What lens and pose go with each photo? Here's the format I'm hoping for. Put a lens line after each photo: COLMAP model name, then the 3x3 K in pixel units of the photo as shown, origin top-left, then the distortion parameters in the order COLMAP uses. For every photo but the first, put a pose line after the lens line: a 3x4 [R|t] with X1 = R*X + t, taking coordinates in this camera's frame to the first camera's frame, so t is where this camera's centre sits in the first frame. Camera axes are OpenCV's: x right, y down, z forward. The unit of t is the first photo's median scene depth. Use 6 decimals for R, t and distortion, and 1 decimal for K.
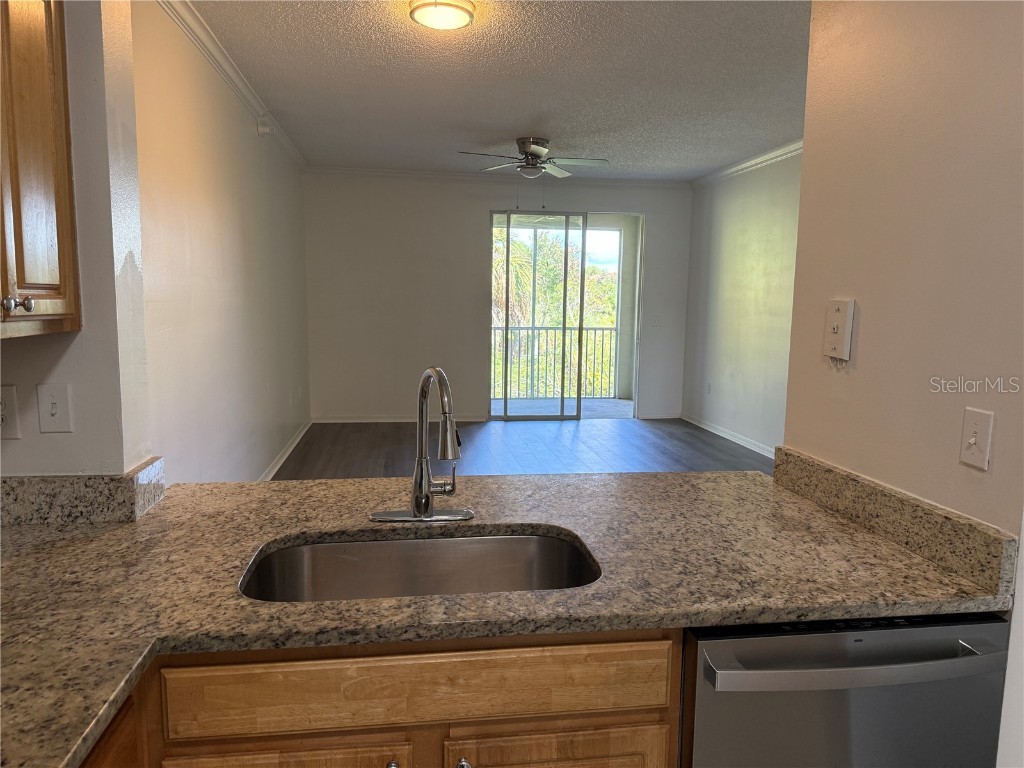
lens RADIAL K [[721.0, 0, 493.6], [0, 721.0, 393.2], [0, 0, 1]] dist [0.036660, -0.030157]
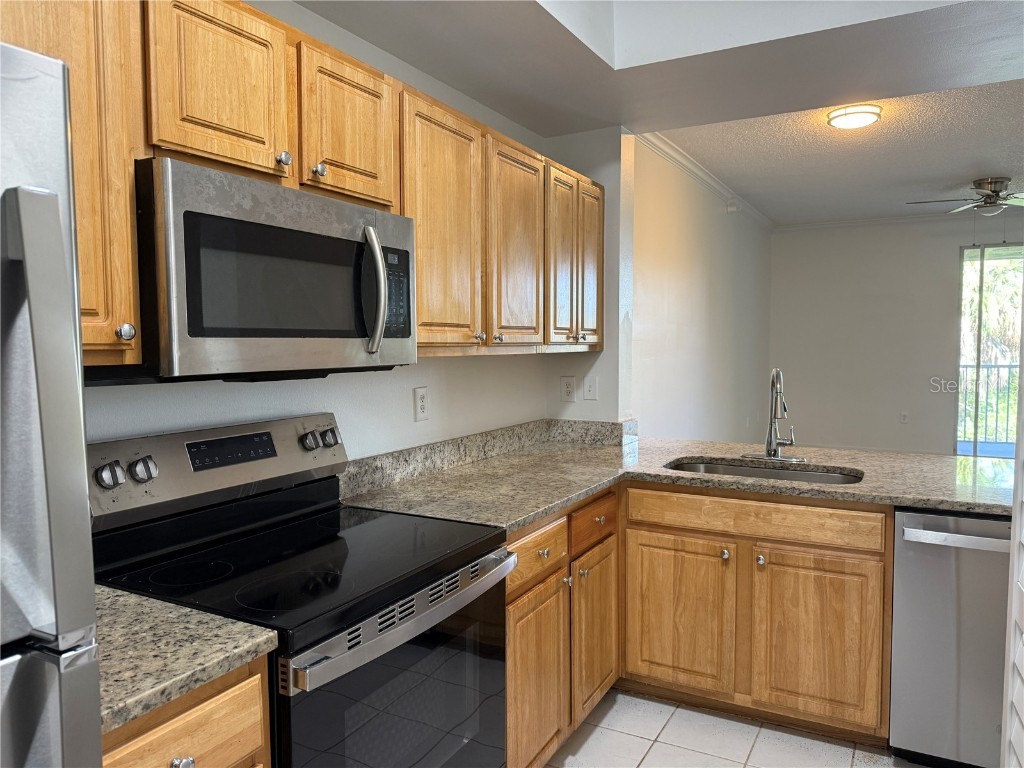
lens RADIAL K [[721.0, 0, 511.9], [0, 721.0, 384.1], [0, 0, 1]] dist [0.036660, -0.030157]
pose [[0.808144, 0.016478, -0.588755, 0.504495], [-0.058020, 0.996974, -0.051738, 0.151189], [0.586121, 0.075971, 0.806654, -0.934475]]
